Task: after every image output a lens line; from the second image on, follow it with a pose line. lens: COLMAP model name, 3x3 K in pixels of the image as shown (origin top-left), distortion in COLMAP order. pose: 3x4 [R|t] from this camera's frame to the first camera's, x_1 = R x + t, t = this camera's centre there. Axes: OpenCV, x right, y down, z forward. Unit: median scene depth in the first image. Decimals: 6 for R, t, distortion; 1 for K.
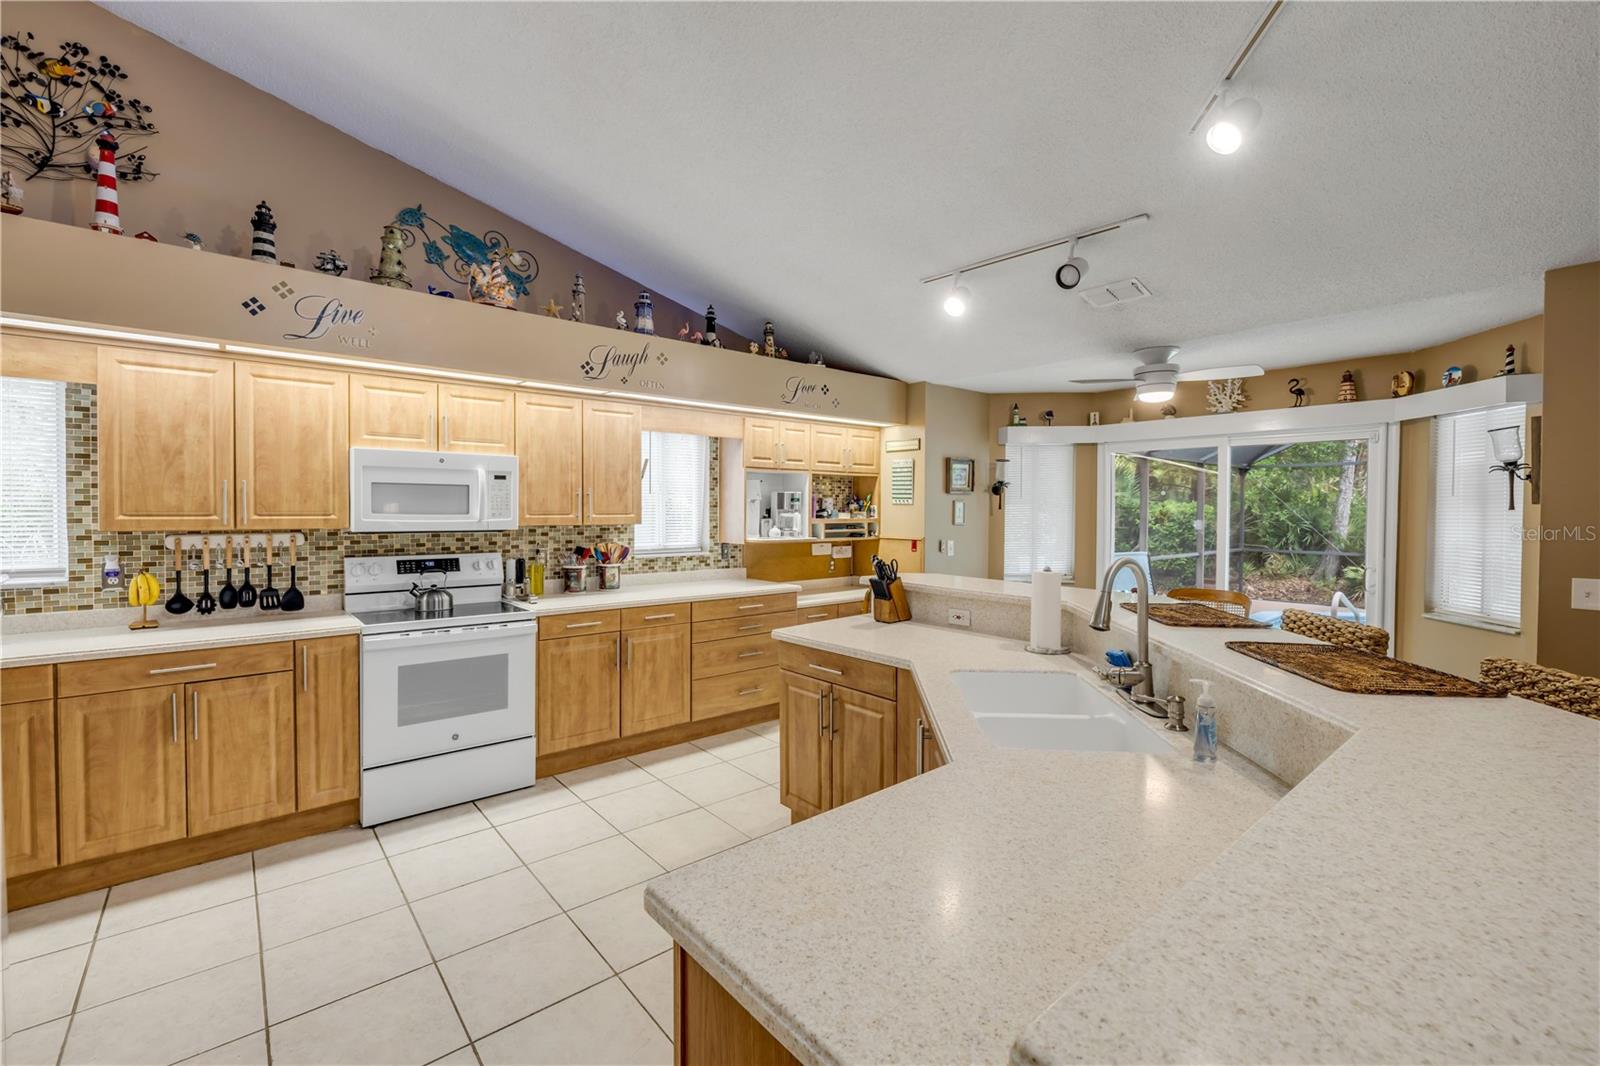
lens RADIAL K [[677.5, 0, 804.0], [0, 677.5, 518.3], [0, 0, 1]] dist [-0.002050, -0.000437]
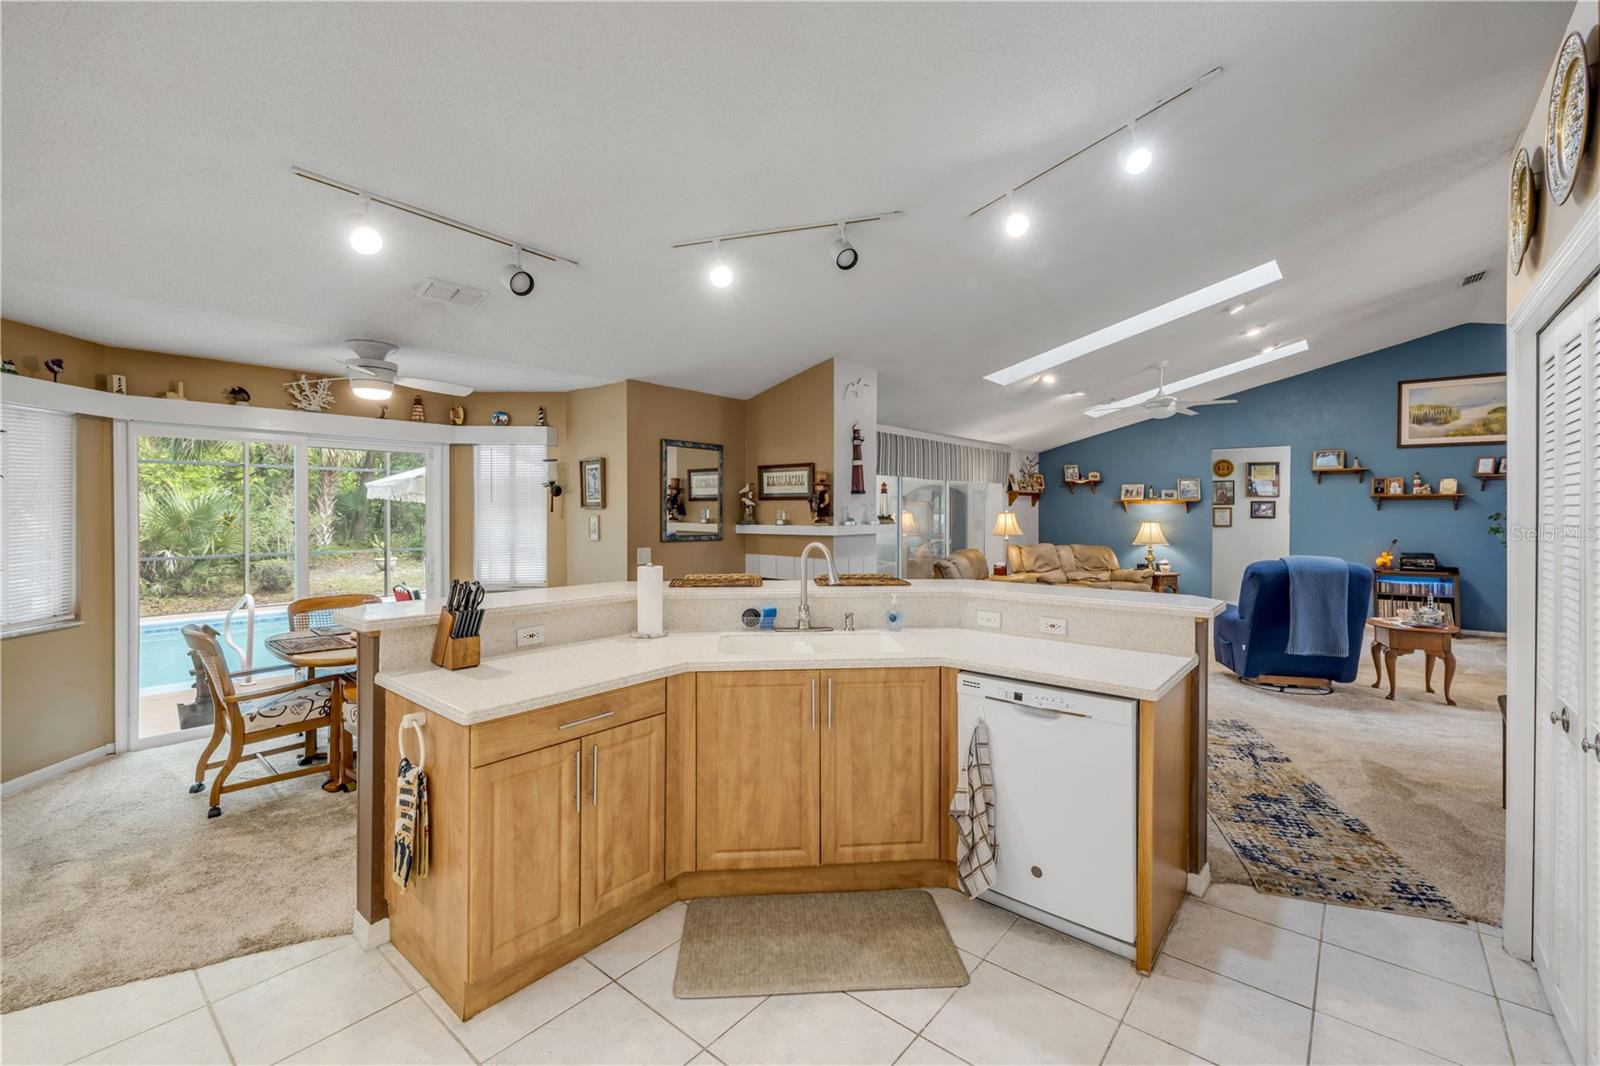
lens RADIAL K [[677.5, 0, 798.3], [0, 677.5, 512.5], [0, 0, 1]] dist [-0.002050, -0.000437]
pose [[-0.161409, -0.006455, 0.986866, -0.545304], [0.015406, 0.999840, 0.009060, -0.014665], [-0.986767, 0.016666, -0.161284, 0.613521]]
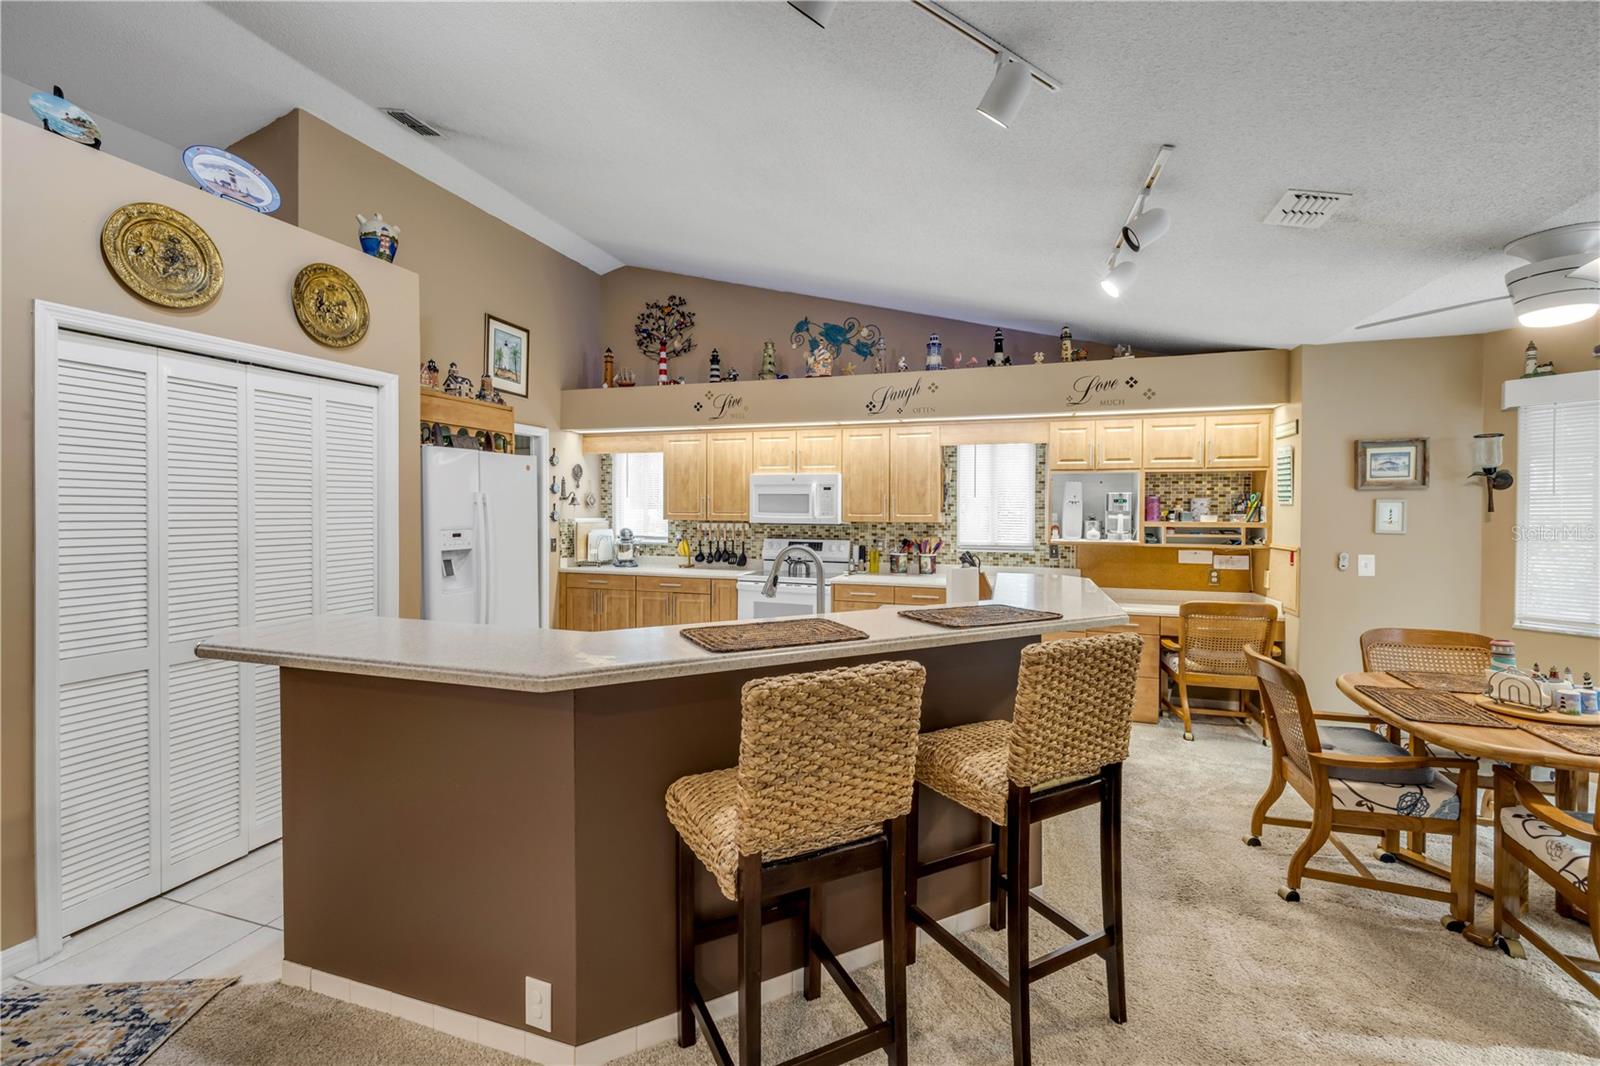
lens RADIAL K [[677.5, 0, 790.0], [0, 677.5, 514.1], [0, 0, 1]] dist [-0.002050, -0.000437]
pose [[0.517410, 0.004963, -0.855723, 0.736704], [-0.015372, 0.999876, -0.003496, 0.002022], [0.855600, 0.014964, 0.517422, 0.151775]]
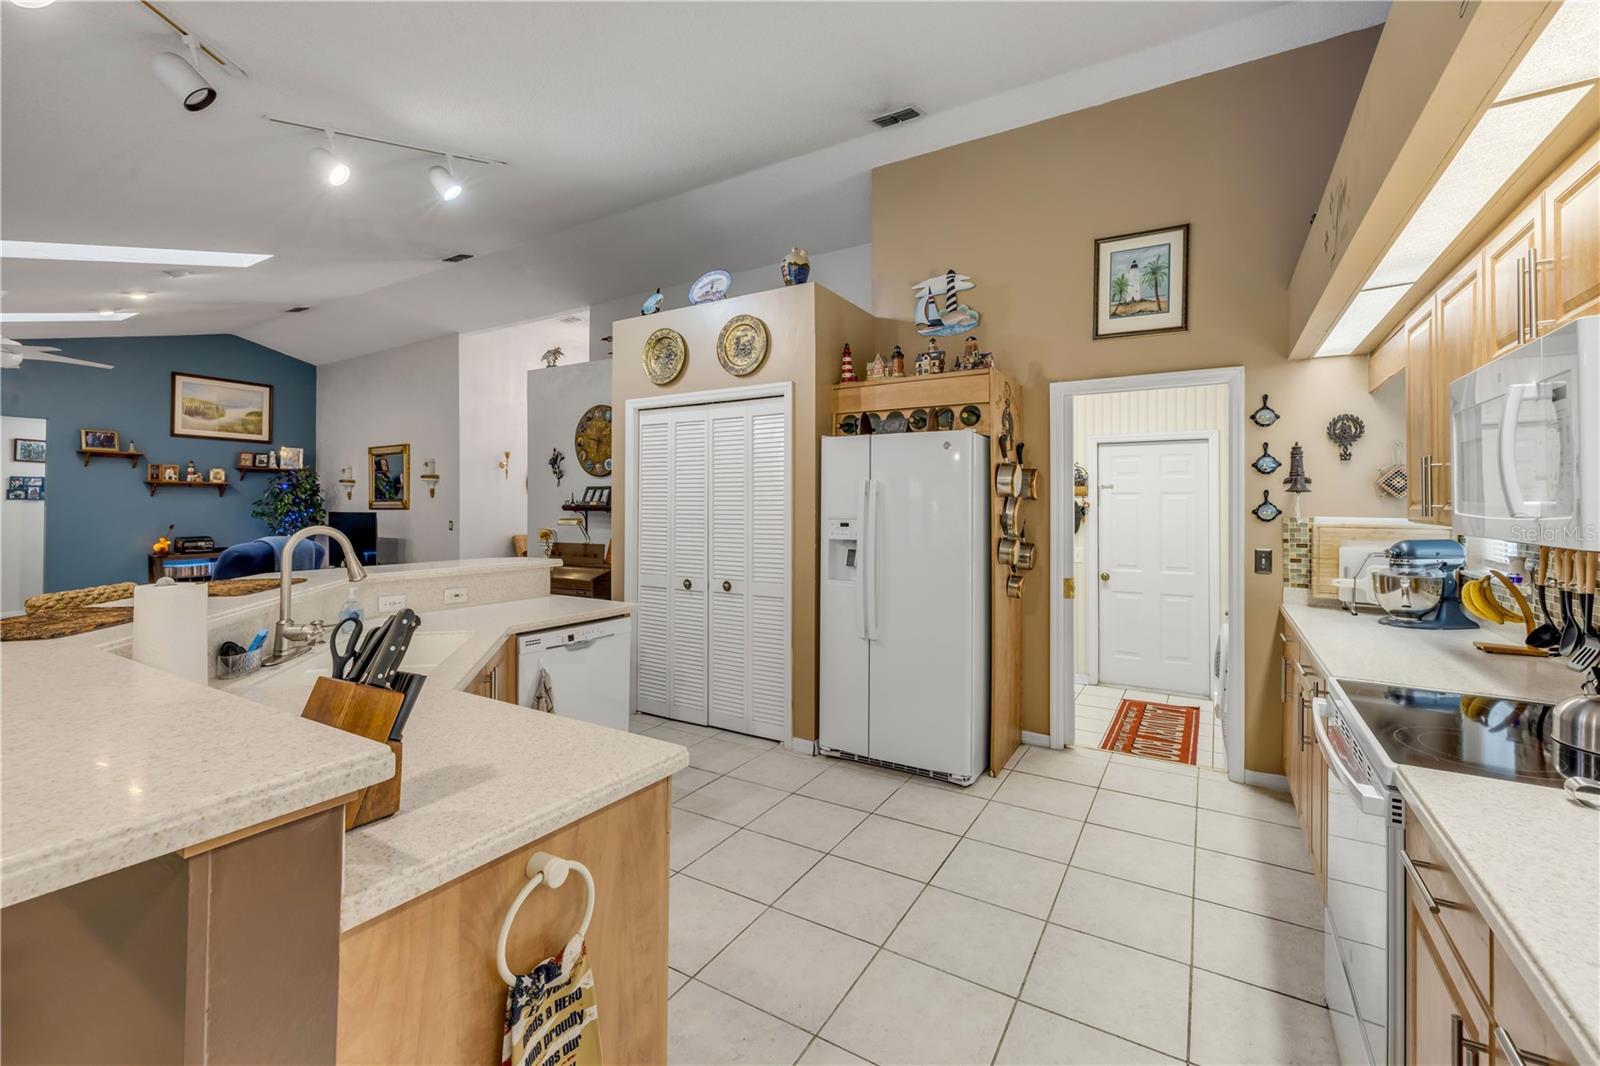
lens RADIAL K [[677.5, 0, 790.6], [0, 677.5, 501.7], [0, 0, 1]] dist [-0.002050, -0.000437]
pose [[-0.951274, -0.010383, -0.308173, 0.028053], [-0.013837, 0.999864, 0.009027, -0.003910], [0.308037, 0.012851, -0.951287, 1.124916]]
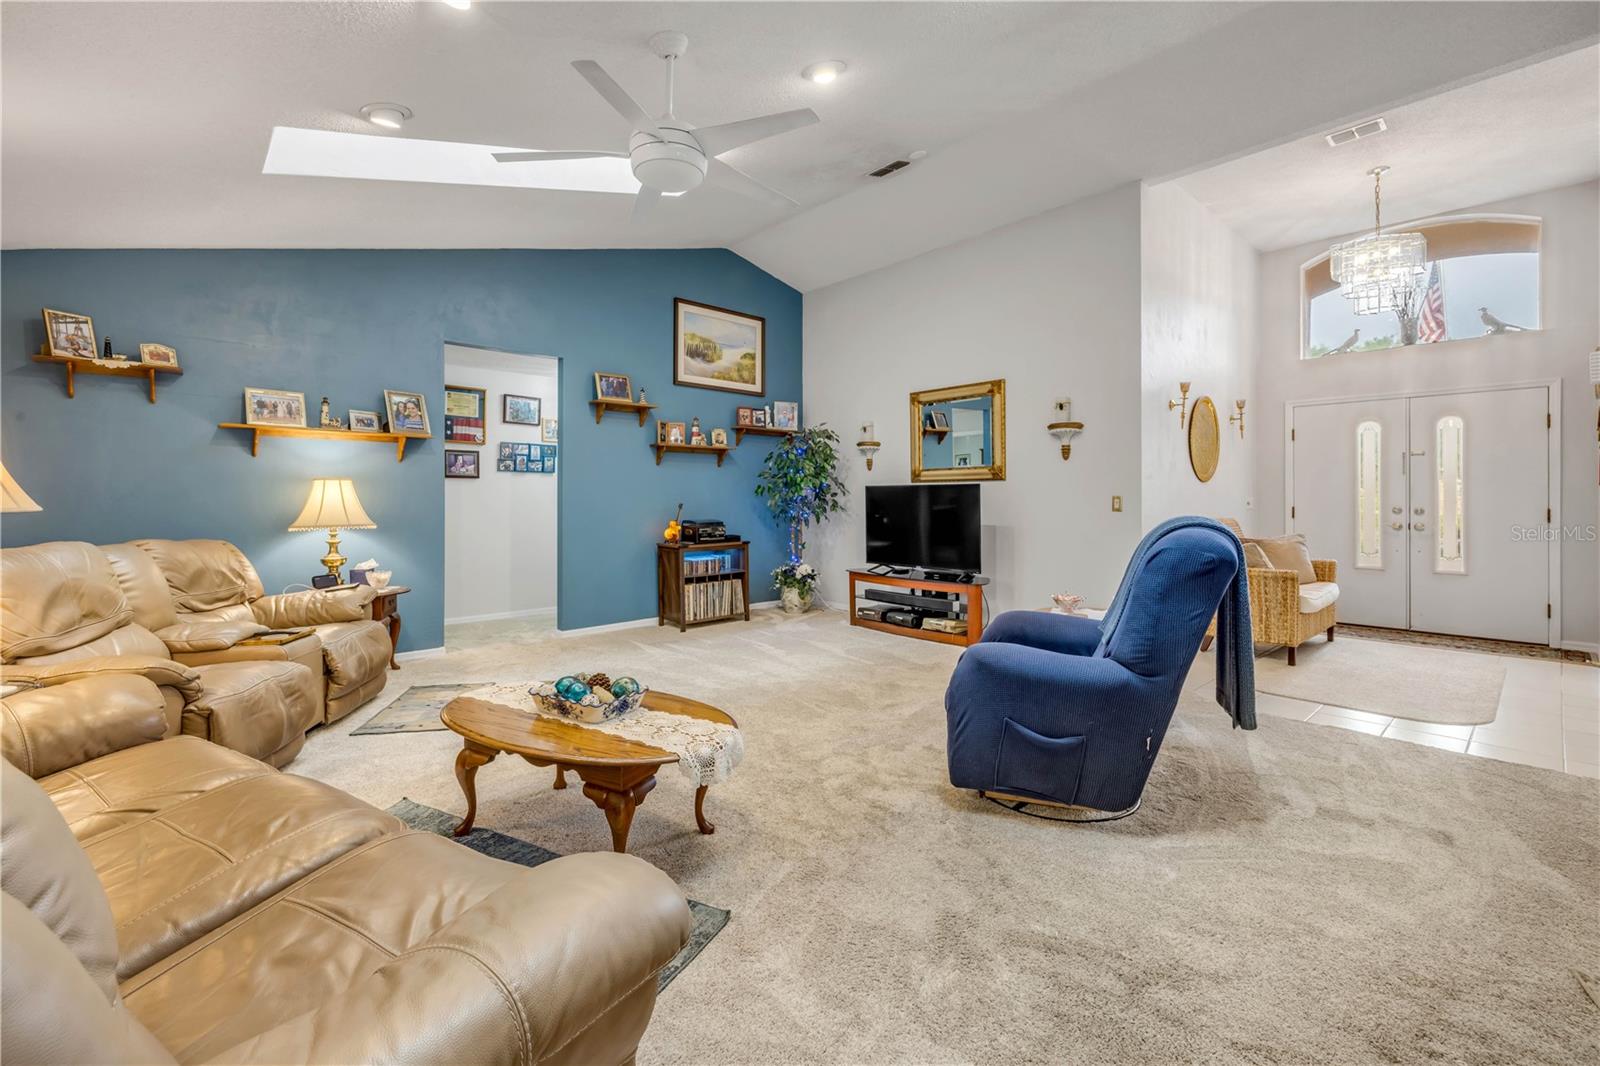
lens RADIAL K [[677.5, 0, 794.6], [0, 677.5, 498.9], [0, 0, 1]] dist [-0.002050, -0.000437]
pose [[-0.999687, -0.005939, -0.024301, 1.039729], [-0.006497, 0.999716, 0.022945, 0.069569], [0.024158, 0.023096, -0.999441, 0.034313]]
